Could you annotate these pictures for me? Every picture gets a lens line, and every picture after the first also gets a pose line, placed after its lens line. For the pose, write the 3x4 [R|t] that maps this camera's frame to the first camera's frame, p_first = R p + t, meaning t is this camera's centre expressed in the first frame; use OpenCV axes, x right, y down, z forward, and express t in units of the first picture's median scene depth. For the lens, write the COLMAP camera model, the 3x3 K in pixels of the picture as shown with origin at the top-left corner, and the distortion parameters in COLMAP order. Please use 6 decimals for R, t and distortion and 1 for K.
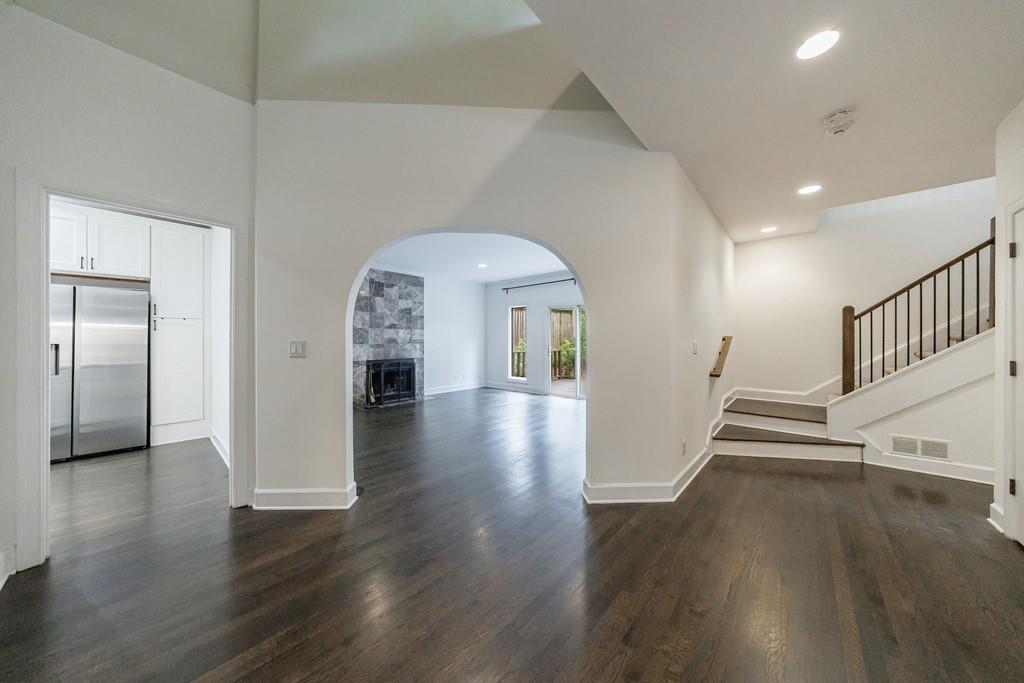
lens RADIAL K [[331.3, 0, 508.0], [0, 331.3, 338.7], [0, 0, 1]] dist [-0.000136, -0.000008]
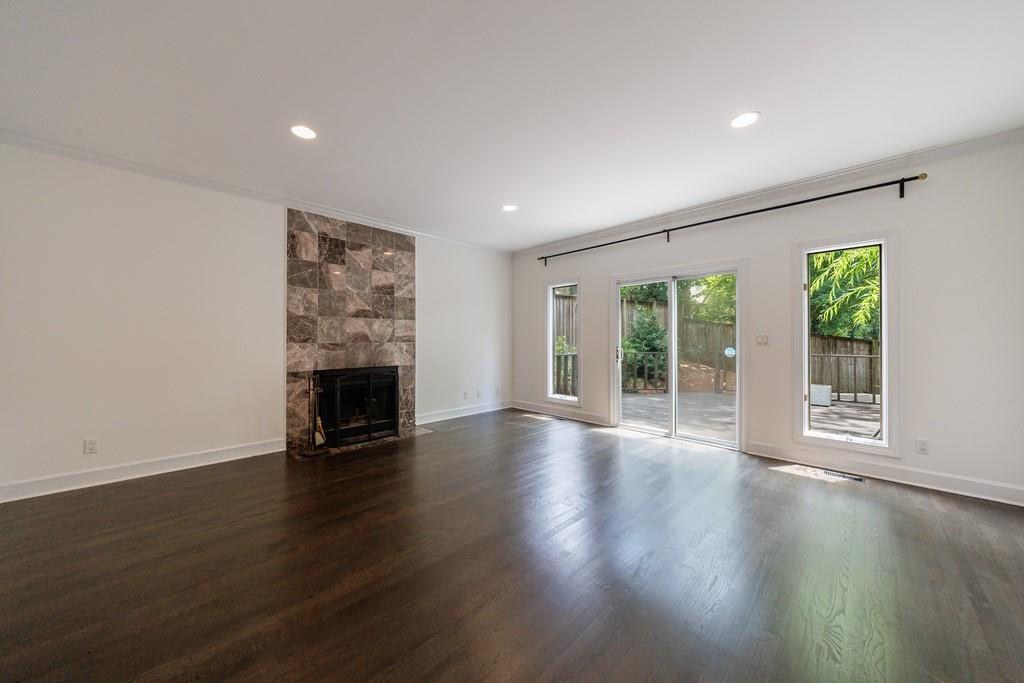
lens RADIAL K [[347.5, 0, 514.8], [0, 347.5, 338.6], [0, 0, 1]] dist [0.000129, 0.000007]
pose [[0.999127, -0.001438, -0.041754, -0.039361], [0.001298, 0.999993, -0.003378, 0.010447], [0.041759, 0.003321, 0.999122, 0.367890]]
